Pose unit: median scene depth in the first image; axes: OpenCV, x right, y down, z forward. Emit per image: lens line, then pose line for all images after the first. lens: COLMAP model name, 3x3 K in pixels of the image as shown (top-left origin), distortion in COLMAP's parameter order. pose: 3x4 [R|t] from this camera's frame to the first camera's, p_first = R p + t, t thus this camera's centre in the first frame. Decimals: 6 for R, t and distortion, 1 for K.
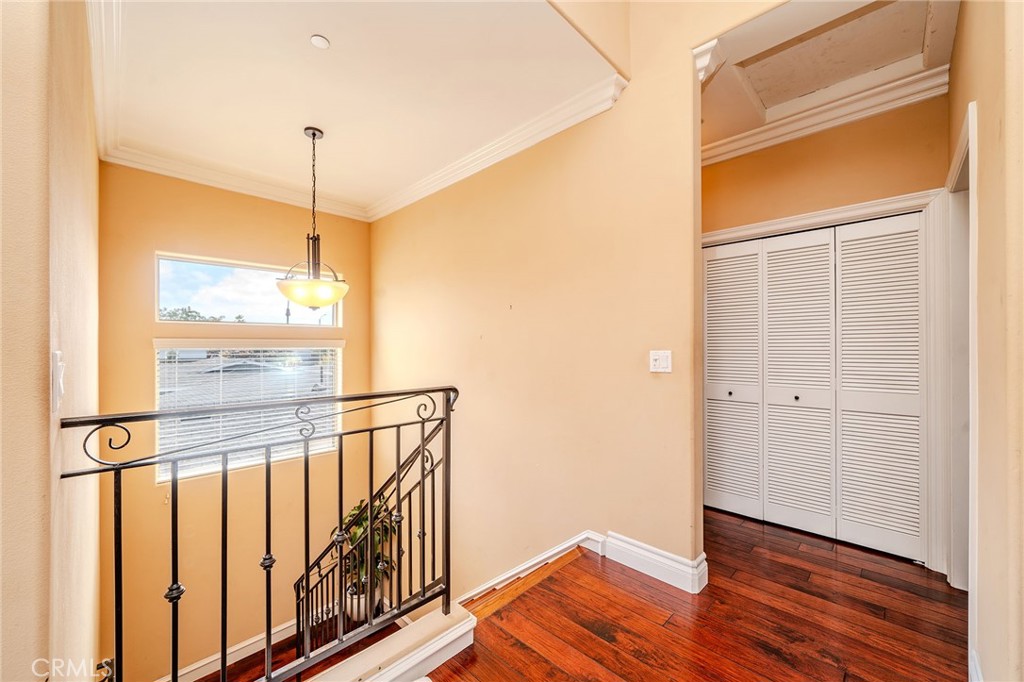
lens RADIAL K [[394.7, 0, 512.1], [0, 394.7, 345.6], [0, 0, 1]] dist [-0.002736, -0.000231]
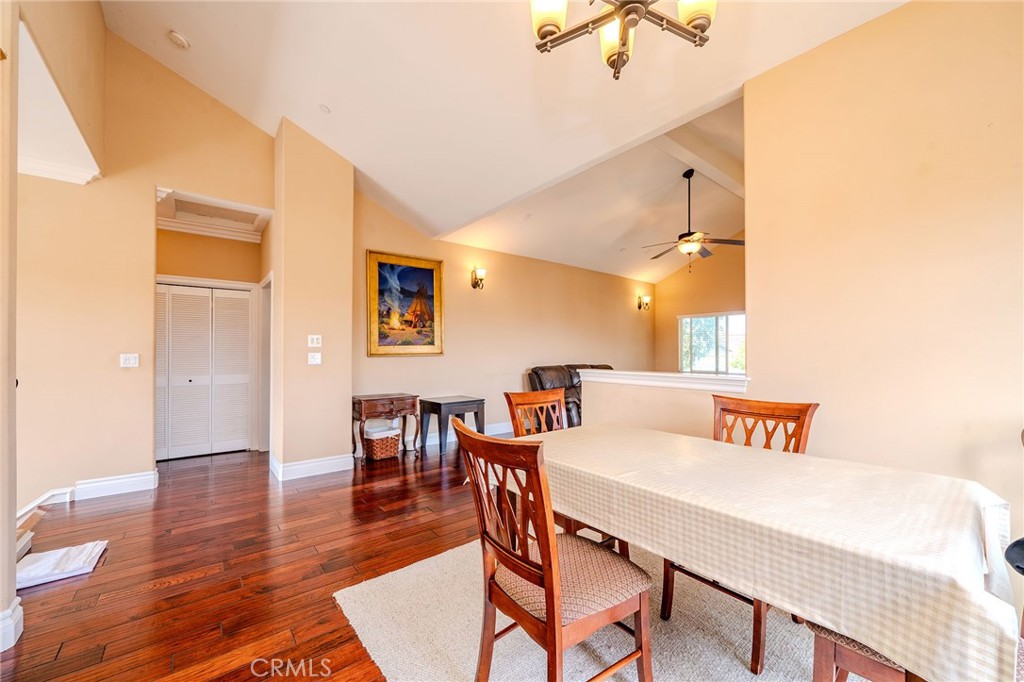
lens RADIAL K [[394.7, 0, 512.1], [0, 394.7, 345.6], [0, 0, 1]] dist [-0.002736, -0.000231]
pose [[0.124161, 0.021920, 0.992020, -0.974835], [0.007430, 0.999707, -0.023020, 0.022713], [-0.992234, 0.010229, 0.123962, -0.737200]]
